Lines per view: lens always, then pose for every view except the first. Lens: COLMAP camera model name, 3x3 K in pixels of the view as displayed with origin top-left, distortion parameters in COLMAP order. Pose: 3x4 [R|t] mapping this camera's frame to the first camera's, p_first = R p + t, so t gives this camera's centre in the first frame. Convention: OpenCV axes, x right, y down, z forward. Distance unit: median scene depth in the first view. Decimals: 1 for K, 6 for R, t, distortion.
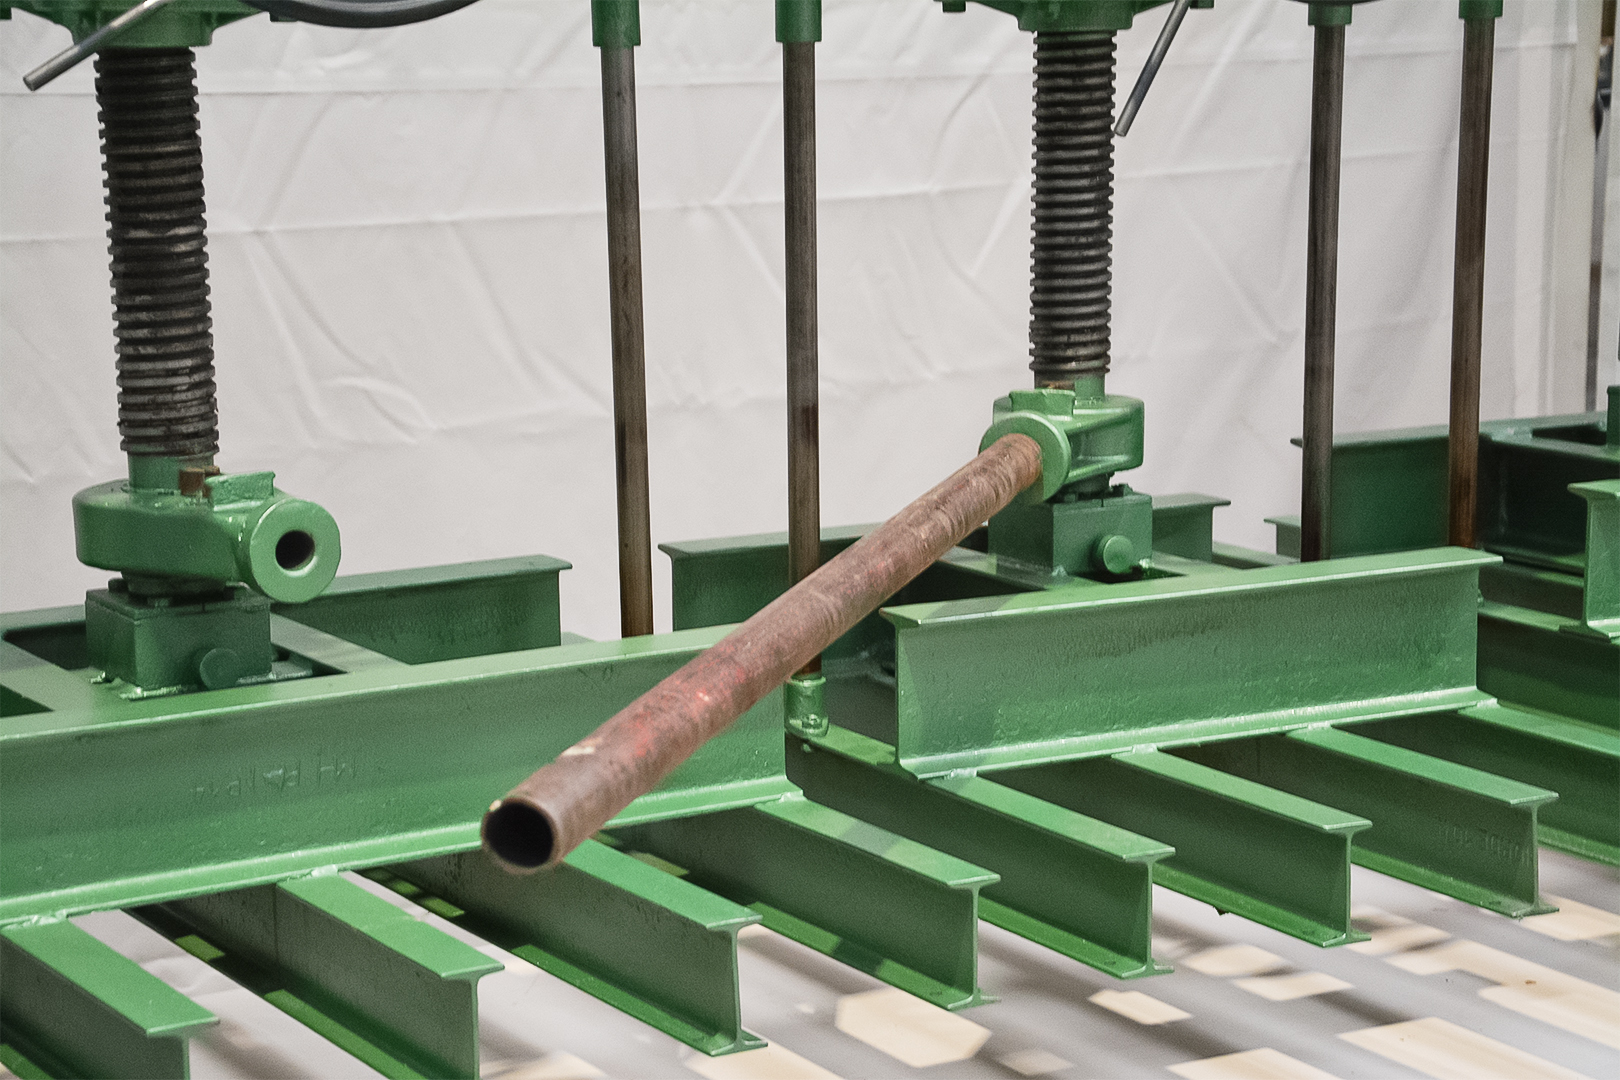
lens RADIAL K [[3490.7, 0, 811.3], [0, 3490.7, 574.0], [0, 0, 1]] dist [0.409059, 0.804020]
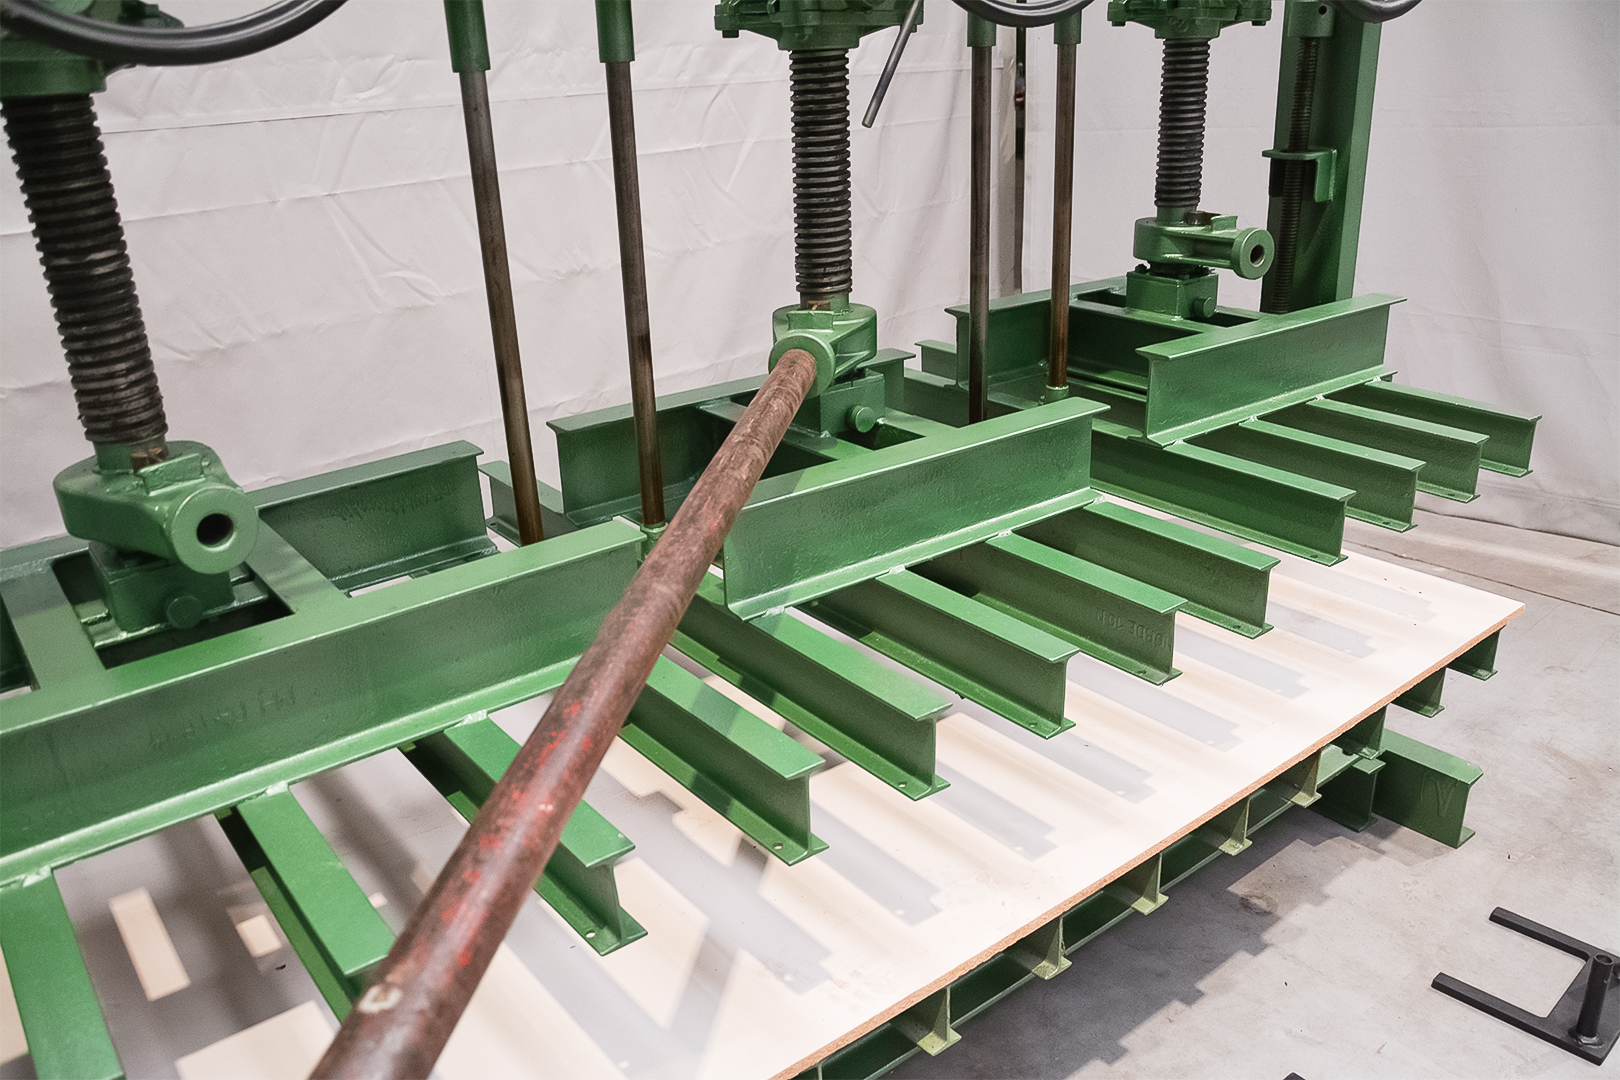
lens RADIAL K [[1274.9, 0, 810.9], [0, 1274.9, 560.5], [0, 0, 1]] dist [-0.152452, 0.137281]
pose [[0.991792, -0.070192, 0.106871, 0.005039], [0.044805, 0.973633, 0.223675, -0.067884], [-0.119753, -0.217051, 0.968787, 0.482416]]
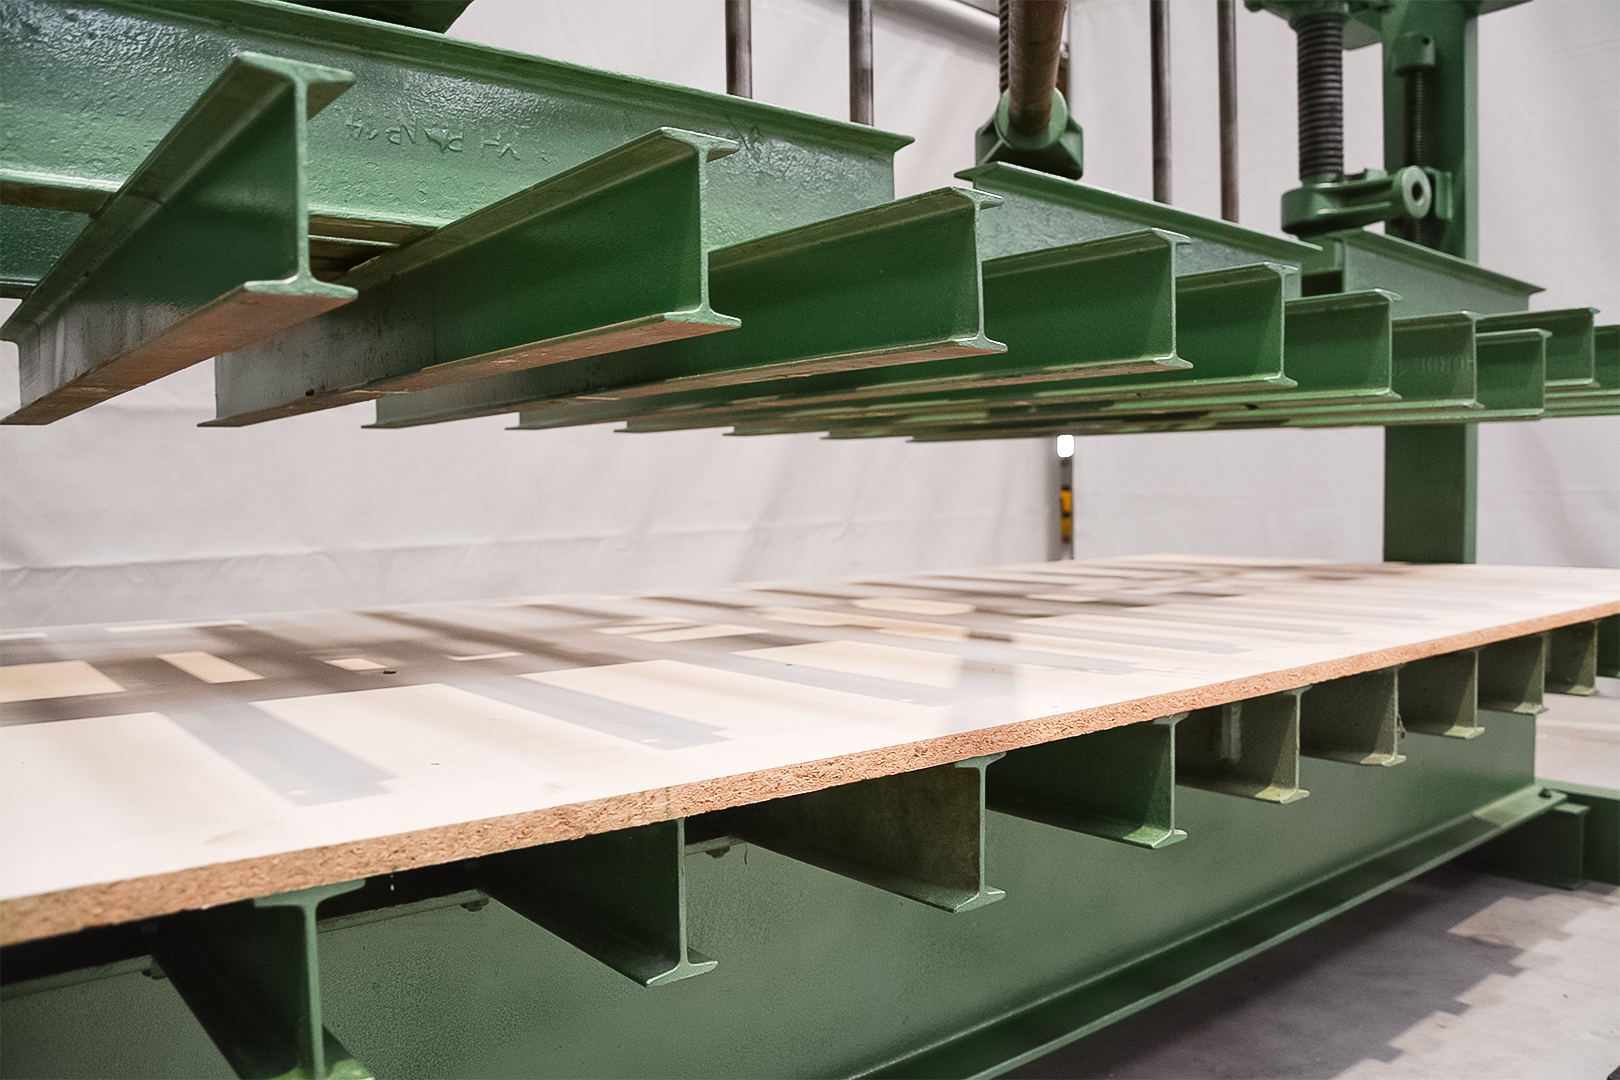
lens RADIAL K [[1262.4, 0, 819.2], [0, 1262.4, 558.8], [0, 0, 1]] dist [-0.158867, 0.119568]
pose [[0.987622, -0.003704, 0.156807, -0.086837], [0.021228, 0.993680, -0.110227, 0.173738], [-0.155407, 0.112191, 0.981459, 0.563891]]
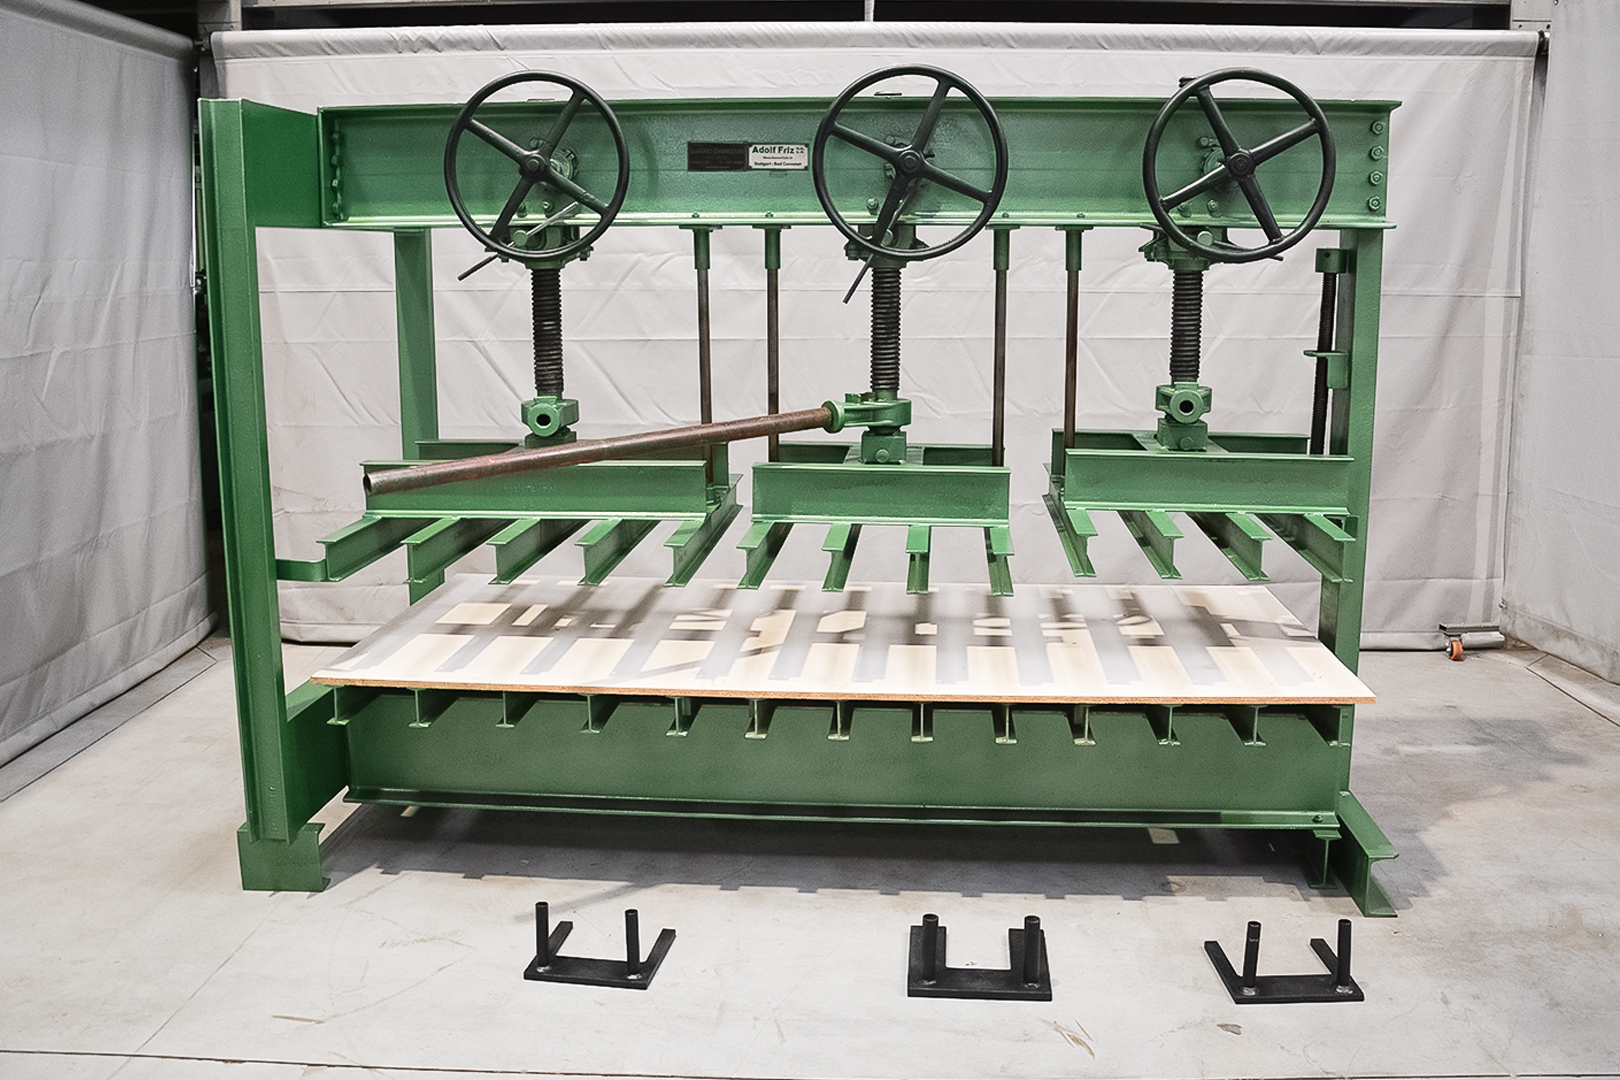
lens RADIAL K [[1450.2, 0, 815.6], [0, 1450.2, 489.6], [0, 0, 1]] dist [-0.169874, 0.145976]
pose [[0.817122, 0.103761, -0.567050, 0.692097], [-0.106330, 0.993918, 0.028648, -0.006594], [0.566573, 0.036886, 0.823185, 0.038426]]
